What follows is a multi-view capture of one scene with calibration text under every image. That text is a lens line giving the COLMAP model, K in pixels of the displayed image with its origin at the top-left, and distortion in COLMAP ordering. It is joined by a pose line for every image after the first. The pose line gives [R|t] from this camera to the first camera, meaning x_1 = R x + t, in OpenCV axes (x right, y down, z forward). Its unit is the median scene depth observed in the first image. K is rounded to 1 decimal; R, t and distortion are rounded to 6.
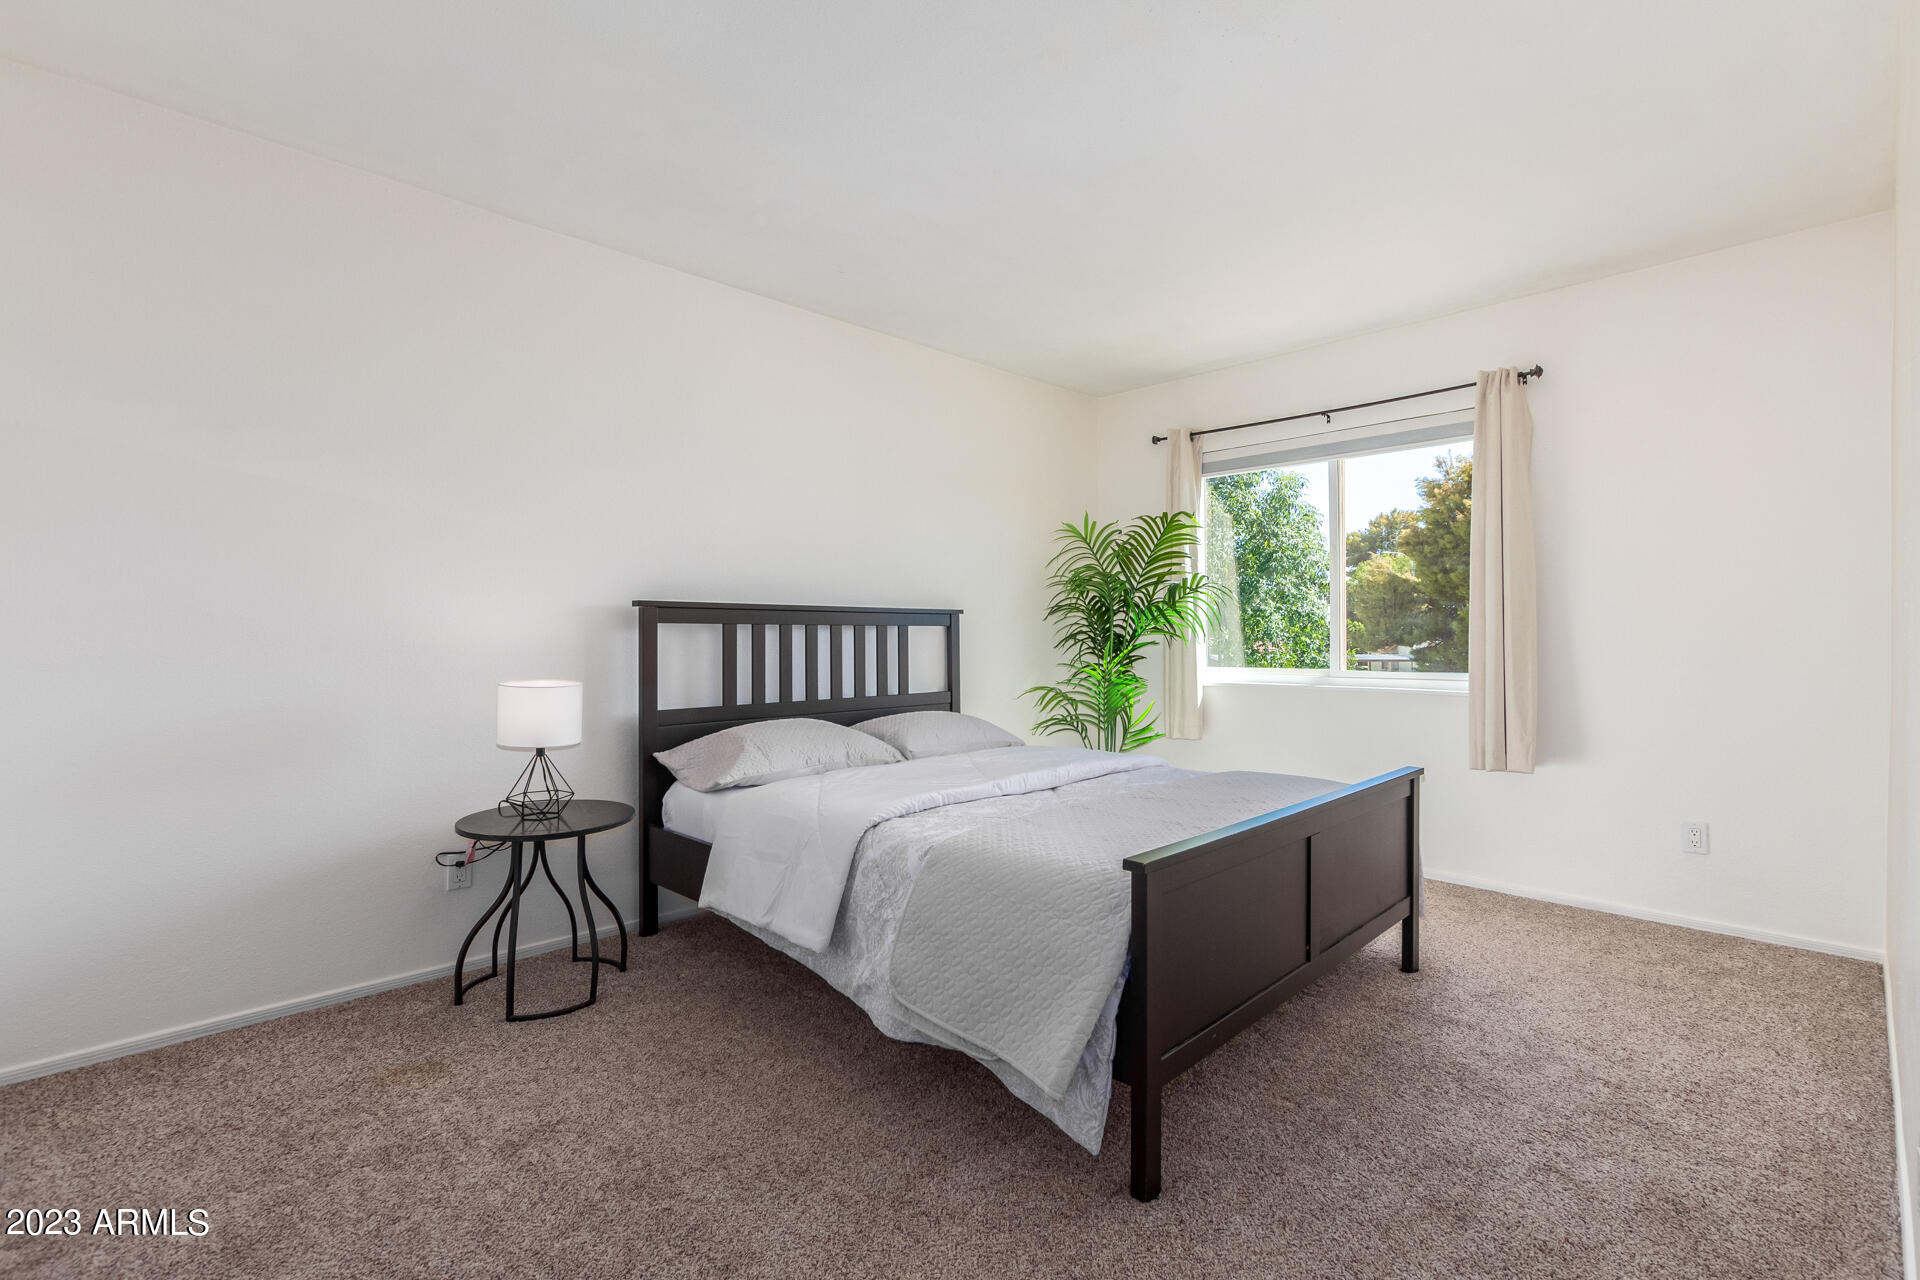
lens RADIAL K [[867.0, 0, 970.3], [0, 867.0, 636.4], [0, 0, 1]] dist [0.028951, -0.000117]
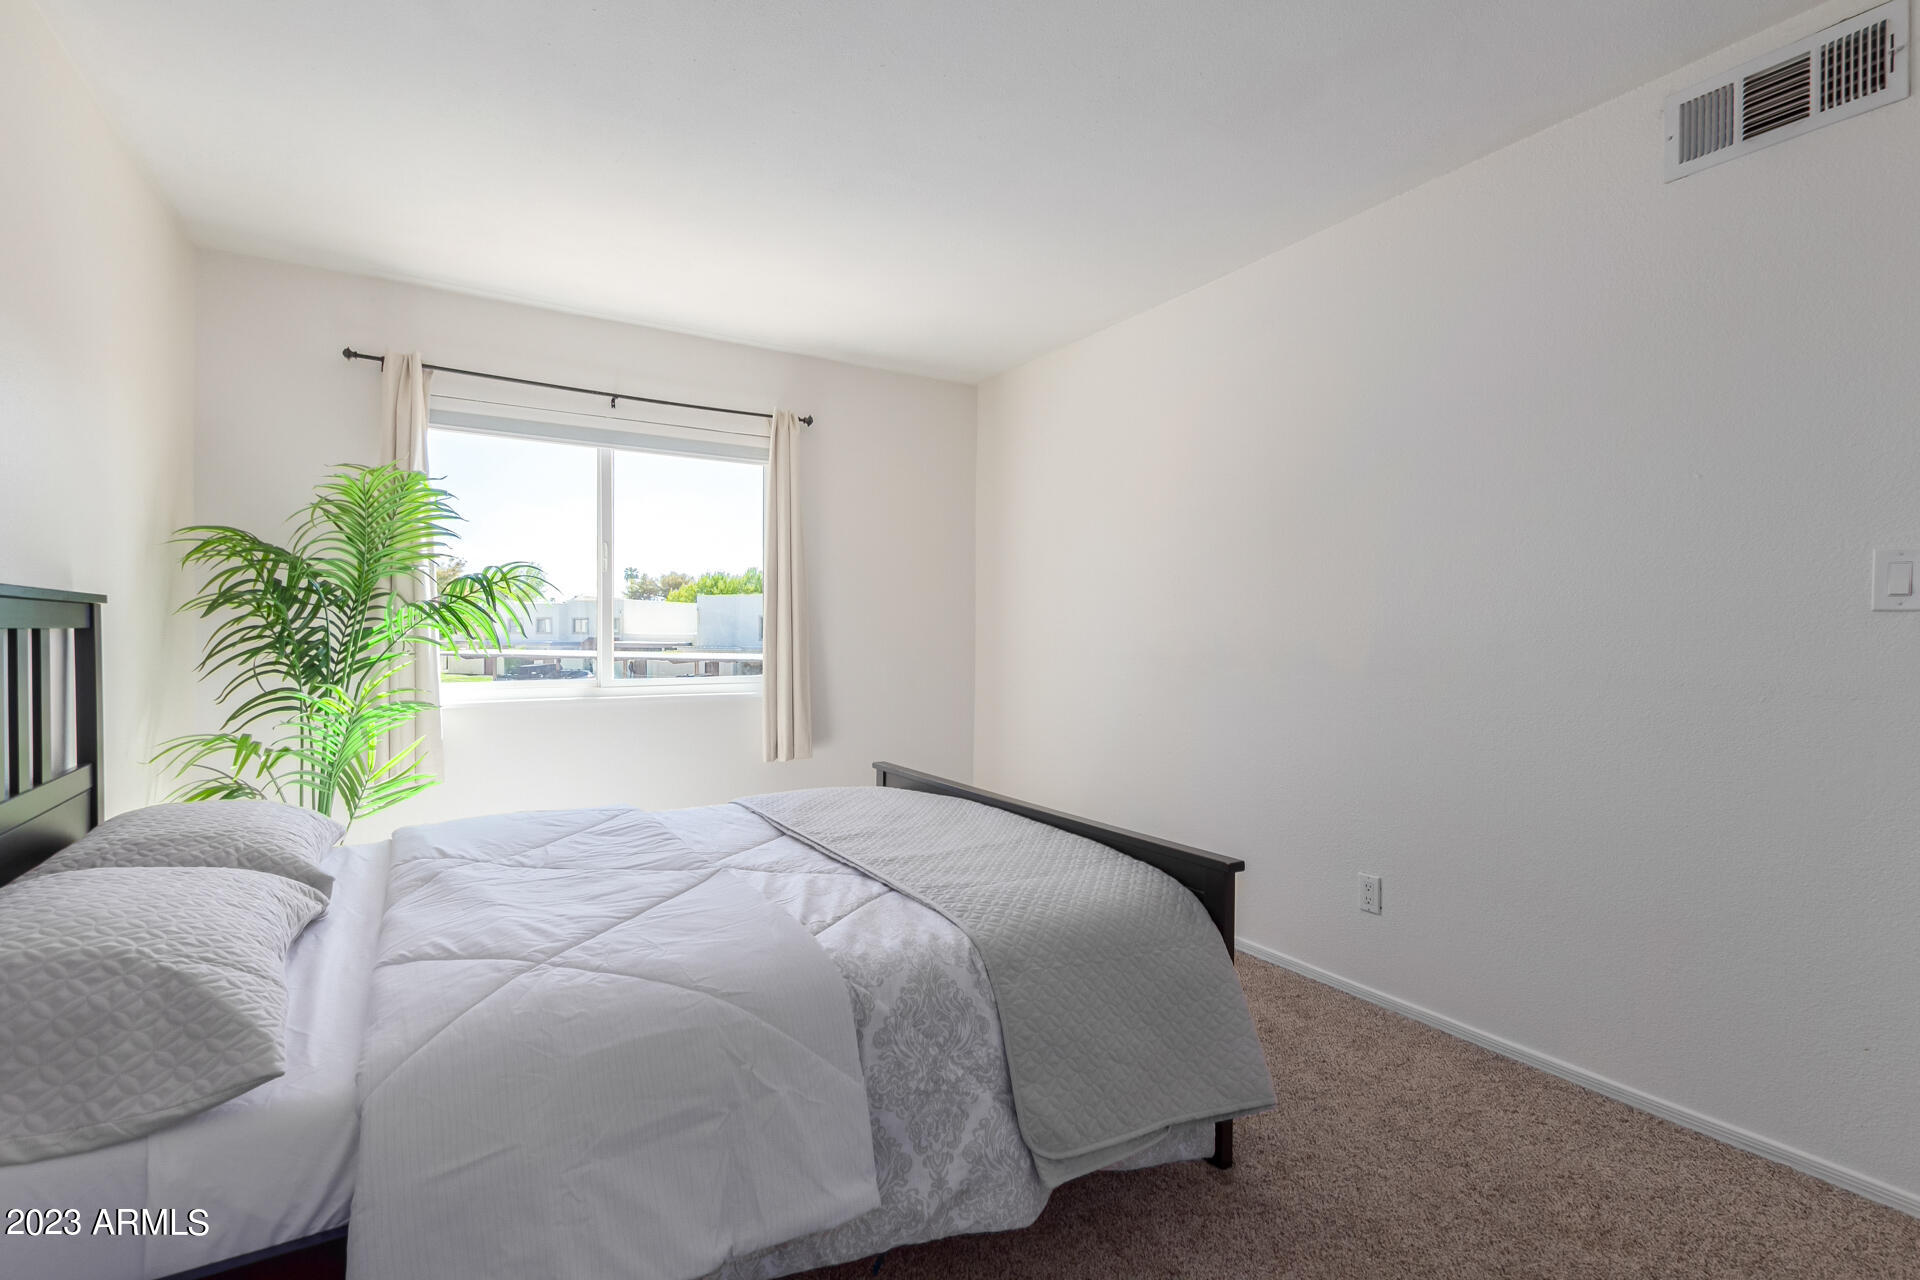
lens RADIAL K [[867.0, 0, 970.3], [0, 867.0, 636.4], [0, 0, 1]] dist [0.028951, -0.000117]
pose [[0.245821, -0.001305, 0.969314, -0.478588], [0.002071, 0.999998, 0.000821, -0.009273], [-0.969313, 0.001806, 0.245823, 0.530835]]
